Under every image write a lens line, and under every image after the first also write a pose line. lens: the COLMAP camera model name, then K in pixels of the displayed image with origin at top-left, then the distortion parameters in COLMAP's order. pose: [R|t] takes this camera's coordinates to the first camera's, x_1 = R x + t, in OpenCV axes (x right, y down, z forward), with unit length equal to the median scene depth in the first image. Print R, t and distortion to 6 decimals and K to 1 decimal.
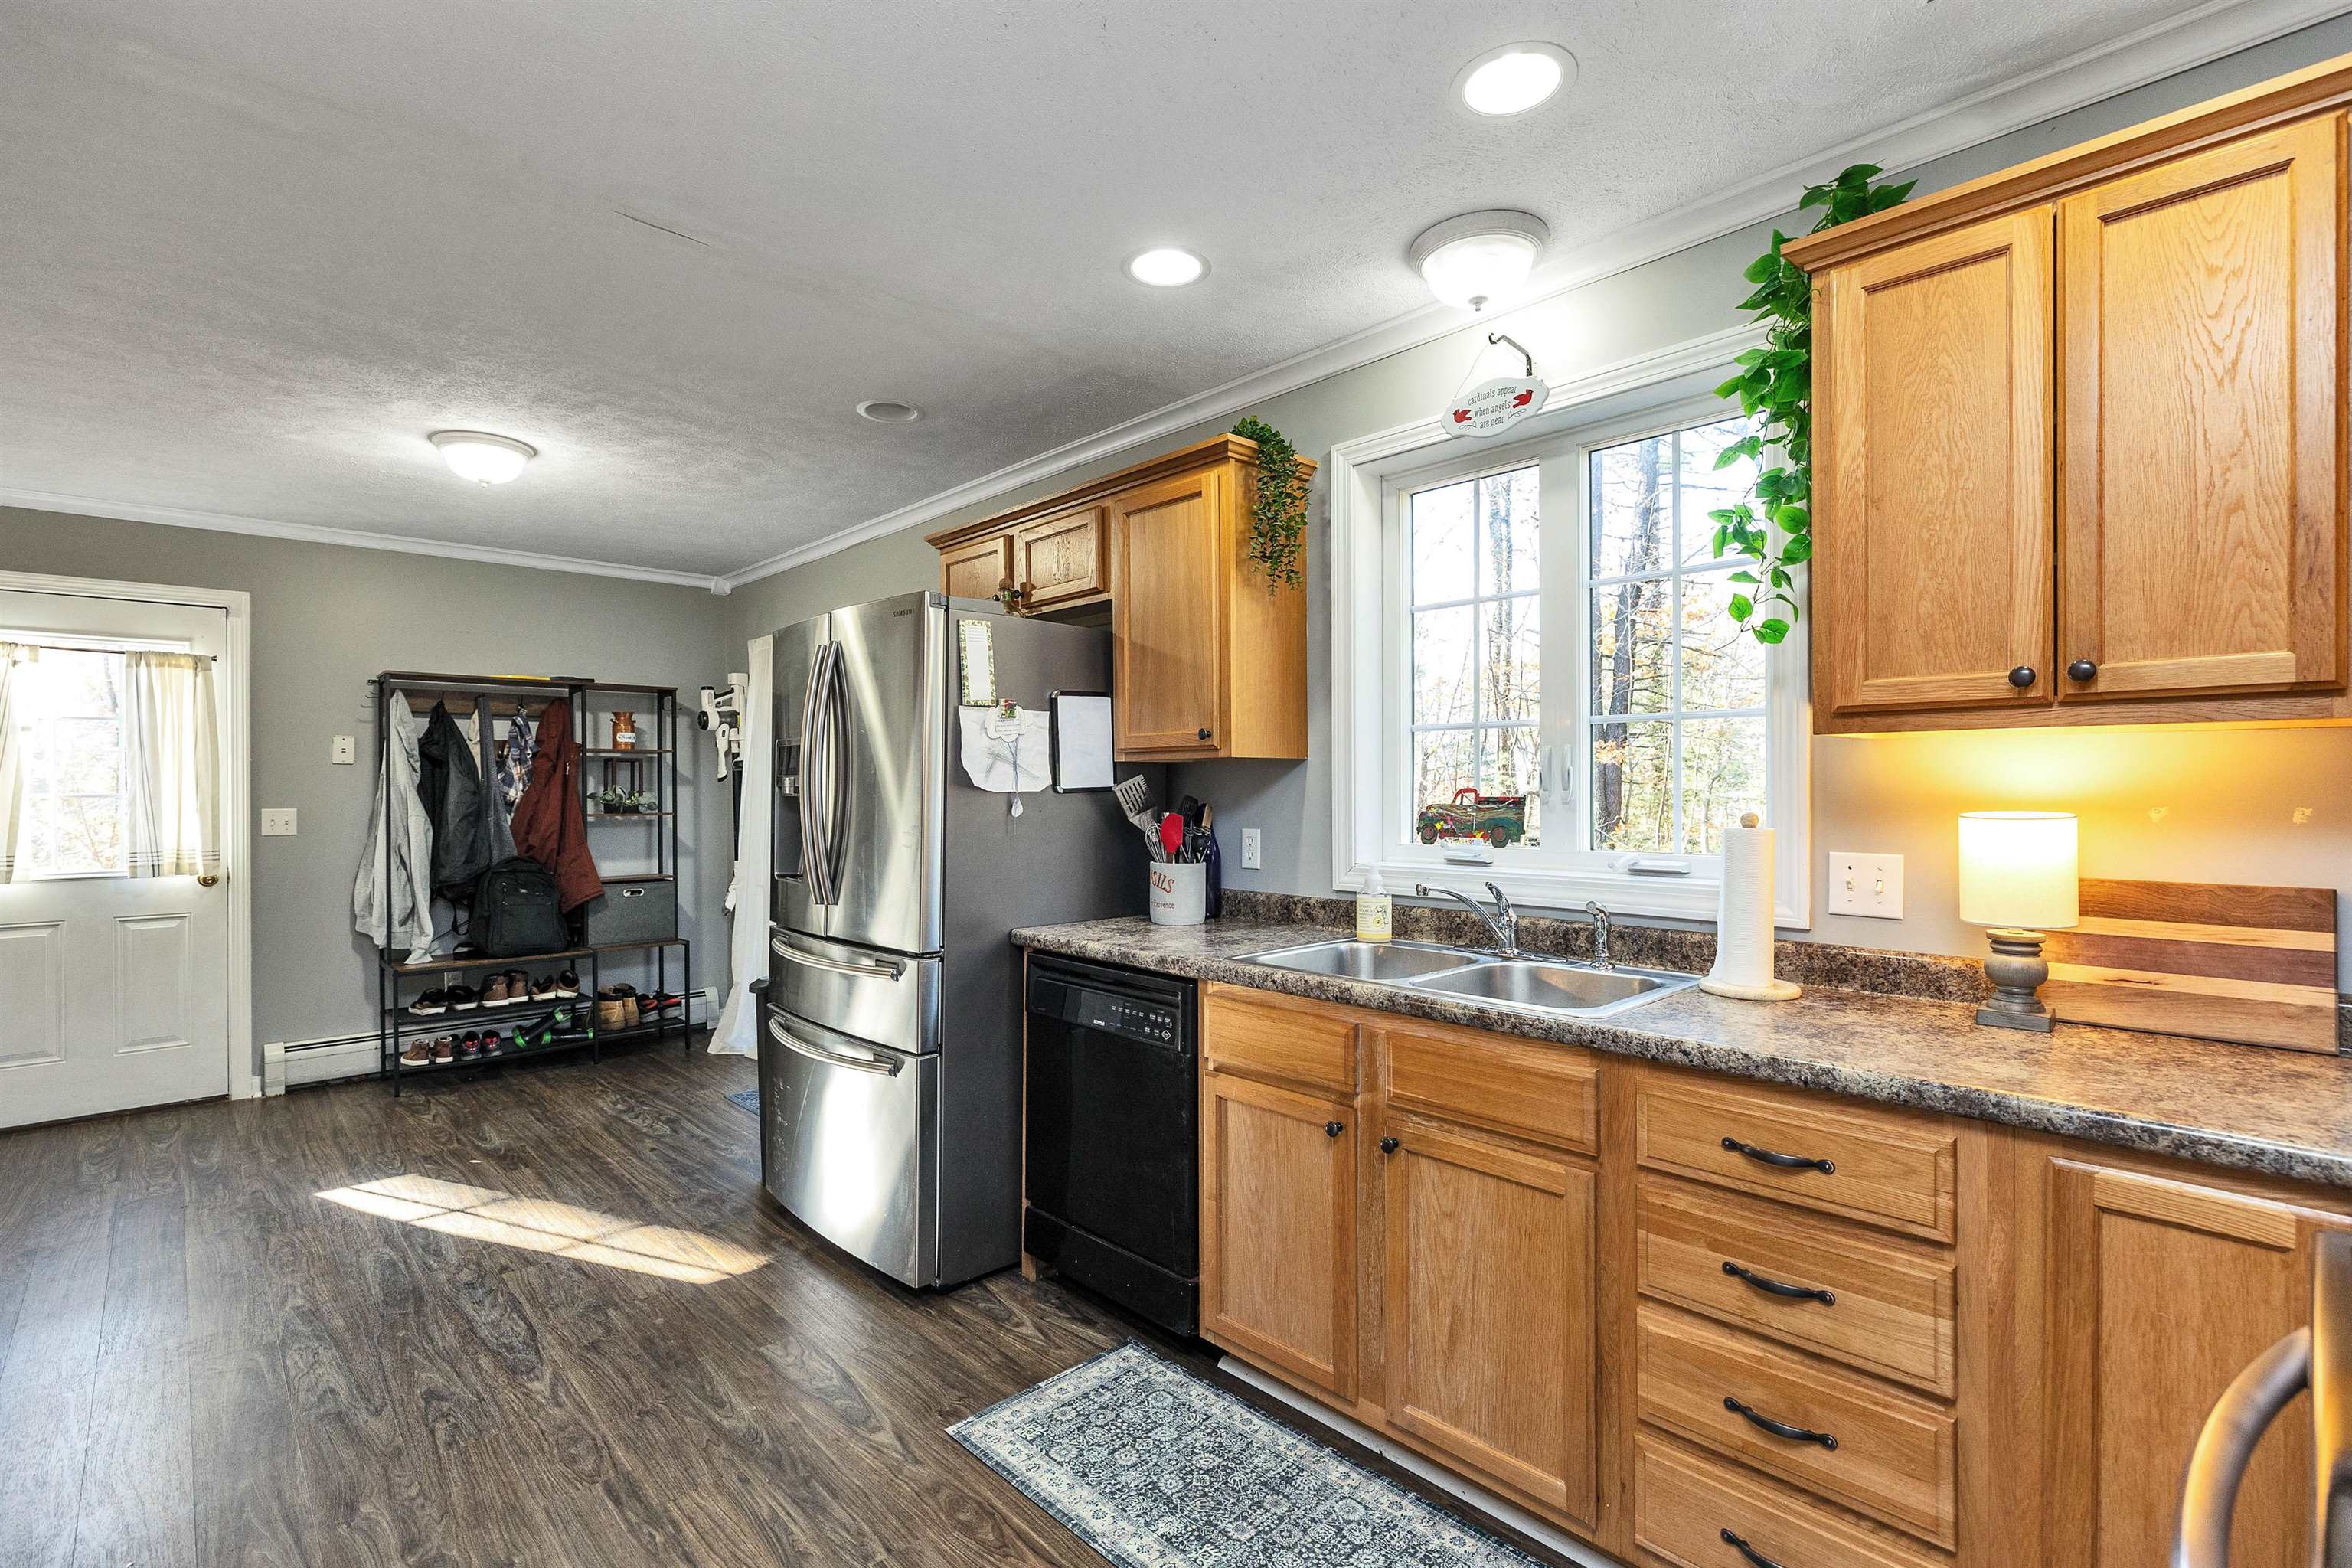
lens RADIAL K [[1078.5, 0, 1165.7], [0, 1078.5, 783.7], [0, 0, 1]] dist [0.012306, -0.000099]
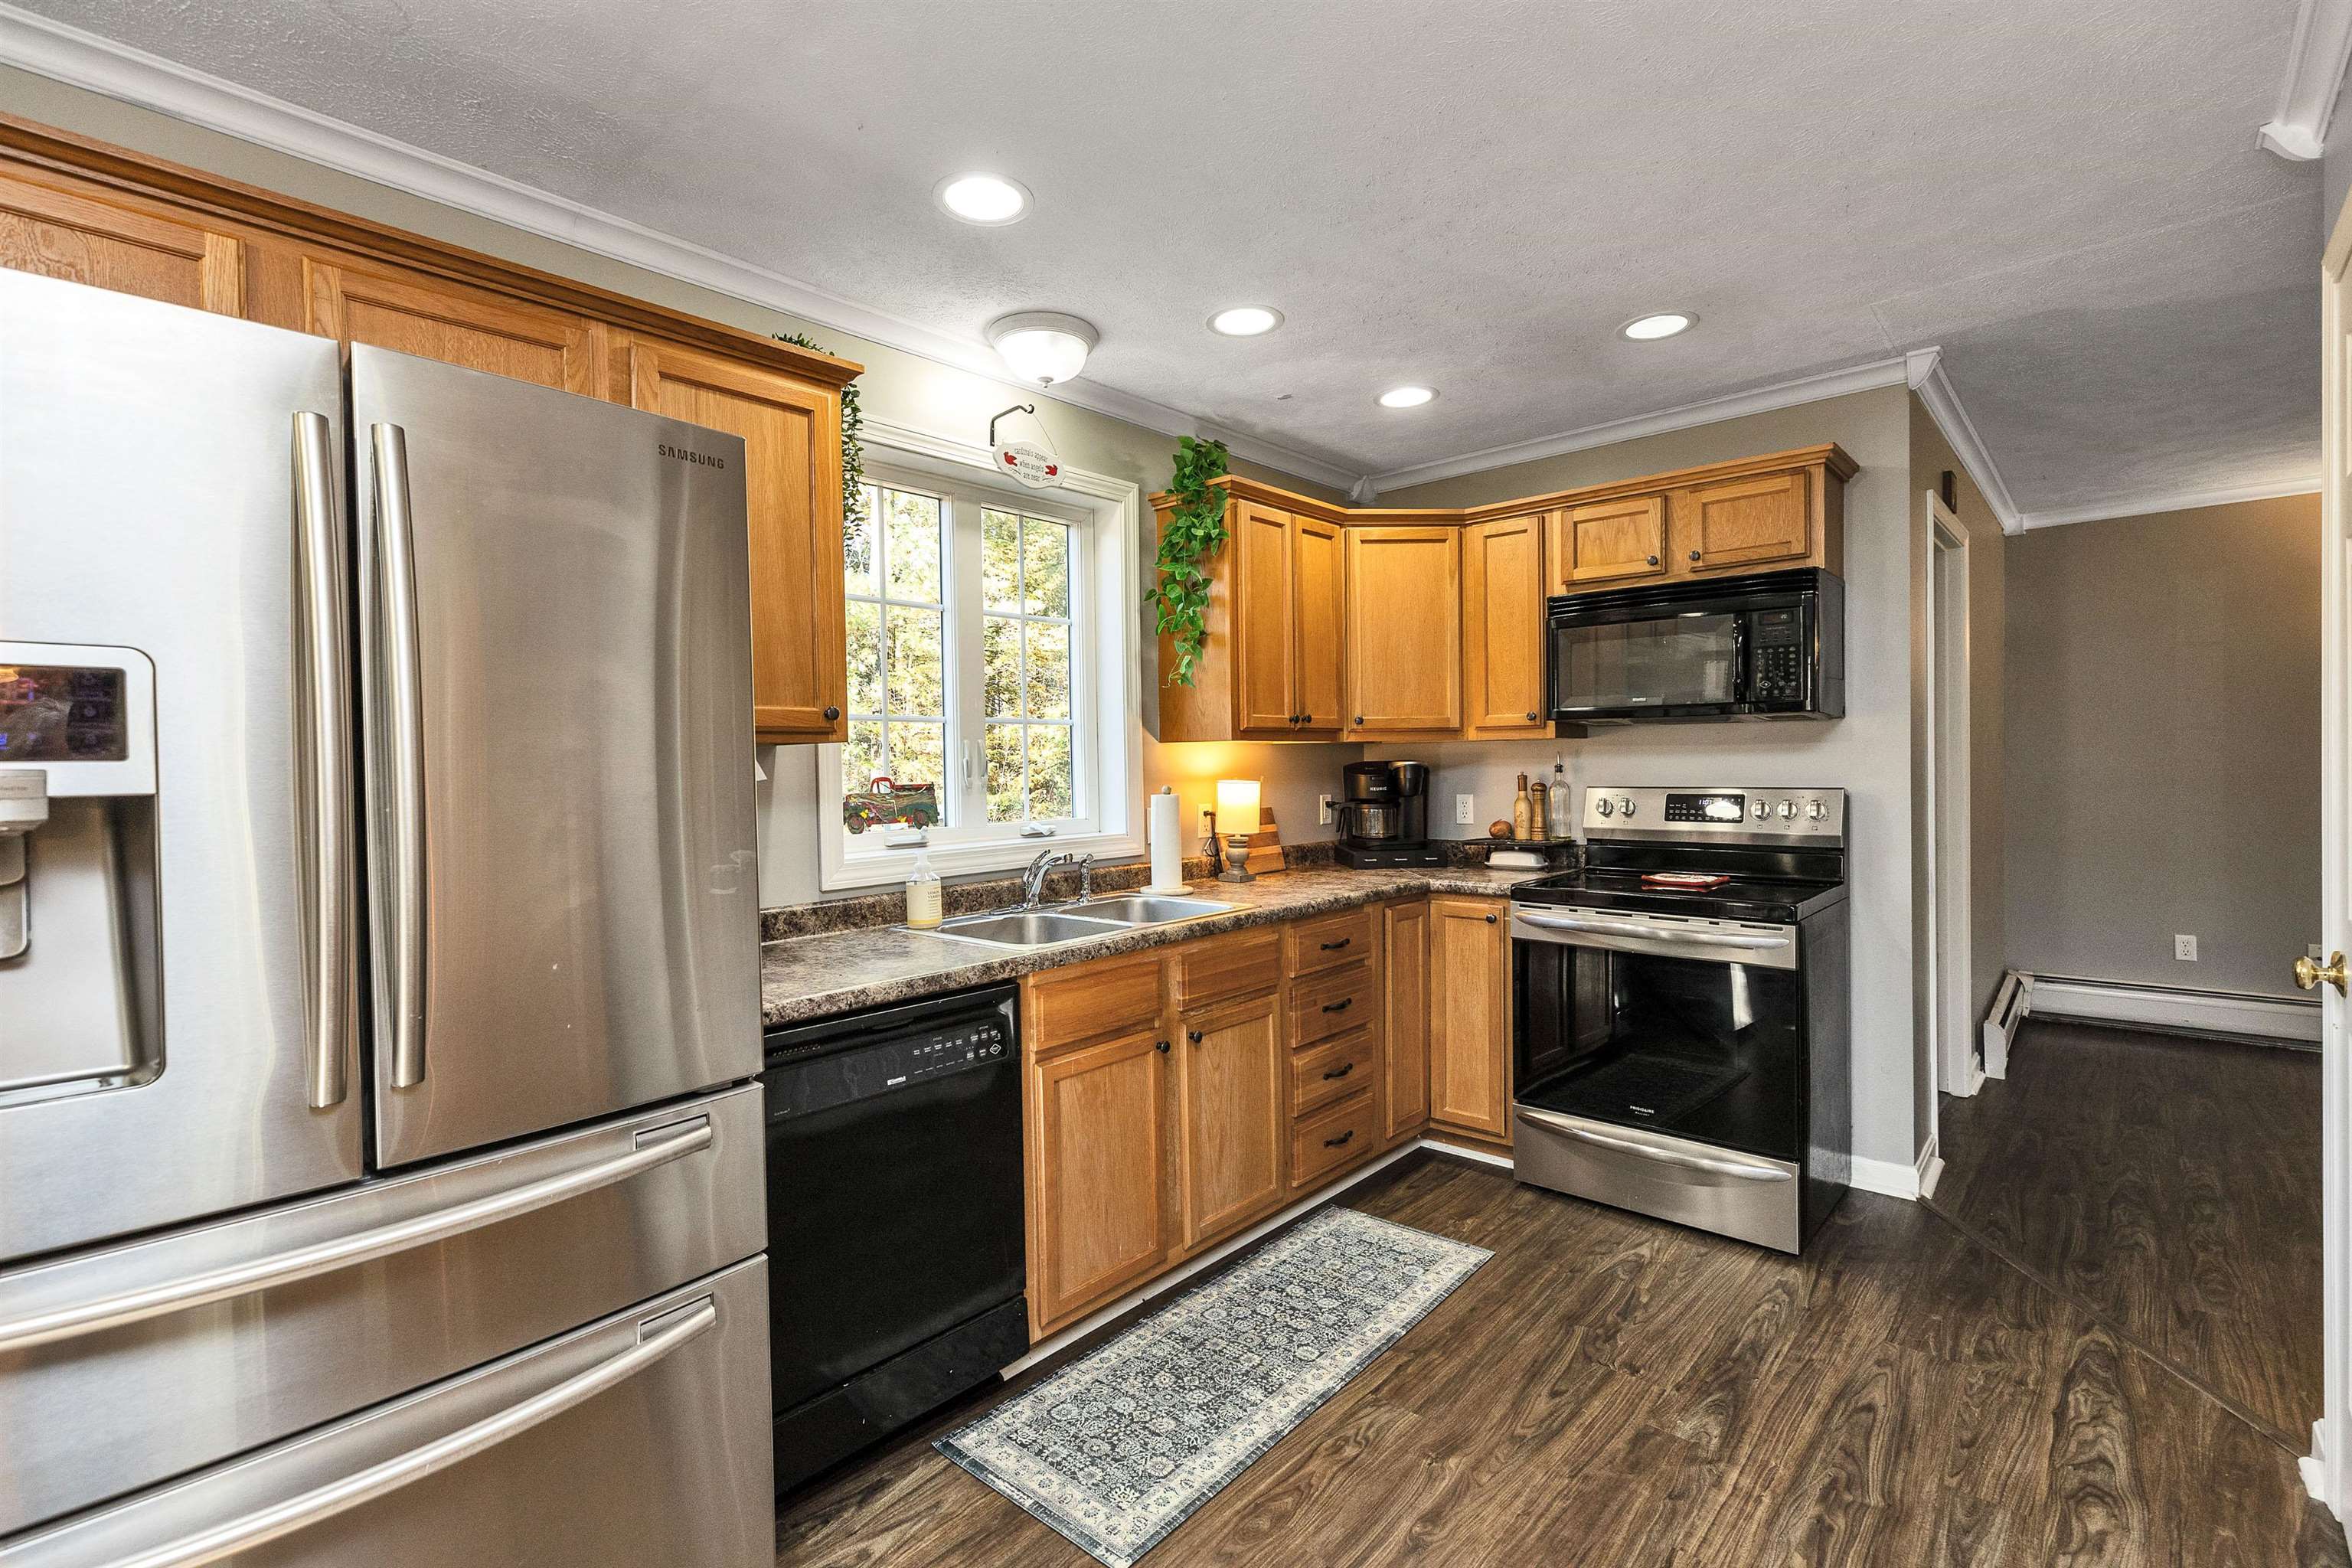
lens RADIAL K [[1078.5, 0, 1170.7], [0, 1078.5, 776.7], [0, 0, 1]] dist [0.012306, -0.000099]
pose [[-0.085532, -0.008067, 0.996303, -0.918108], [0.016403, 0.999820, 0.009504, -0.001953], [-0.996200, 0.017155, -0.085384, 0.931605]]
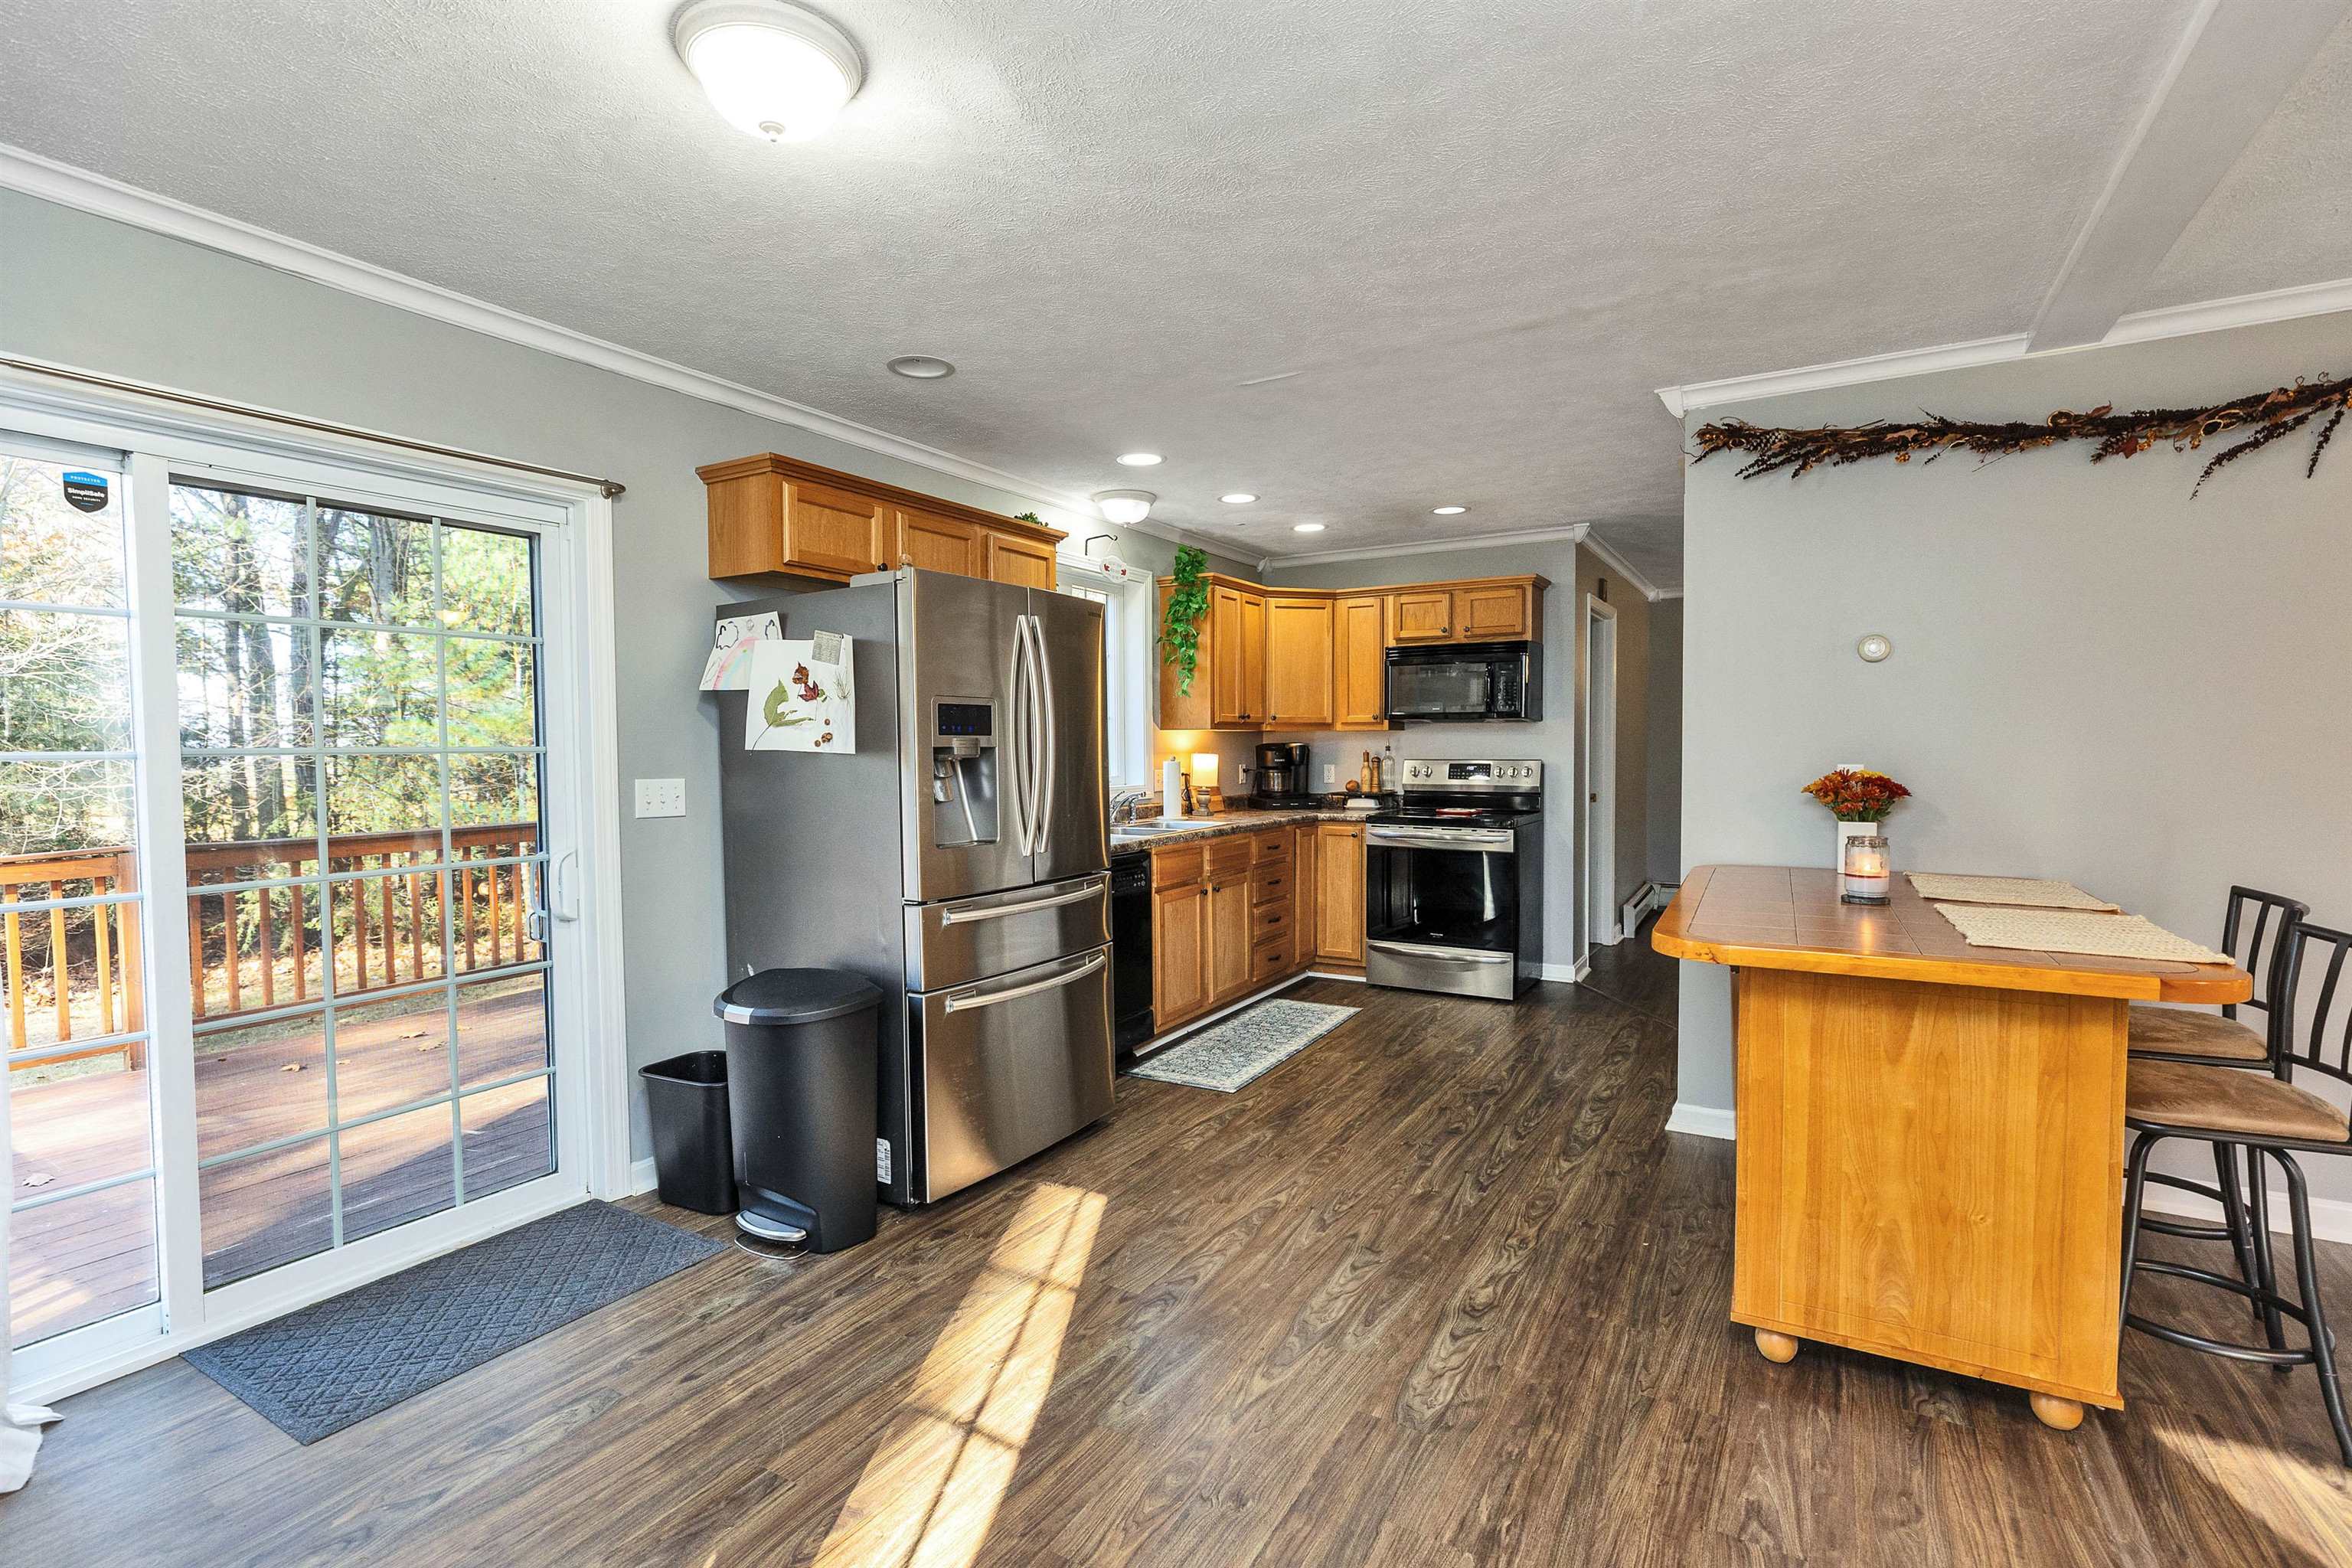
lens RADIAL K [[1078.5, 0, 1175.9], [0, 1078.5, 783.6], [0, 0, 1]] dist [0.012306, -0.000099]
pose [[-0.280667, -0.028836, 0.959372, -1.758213], [0.008977, 0.999426, 0.032667, 0.006520], [-0.959763, 0.017781, -0.280247, 1.458736]]
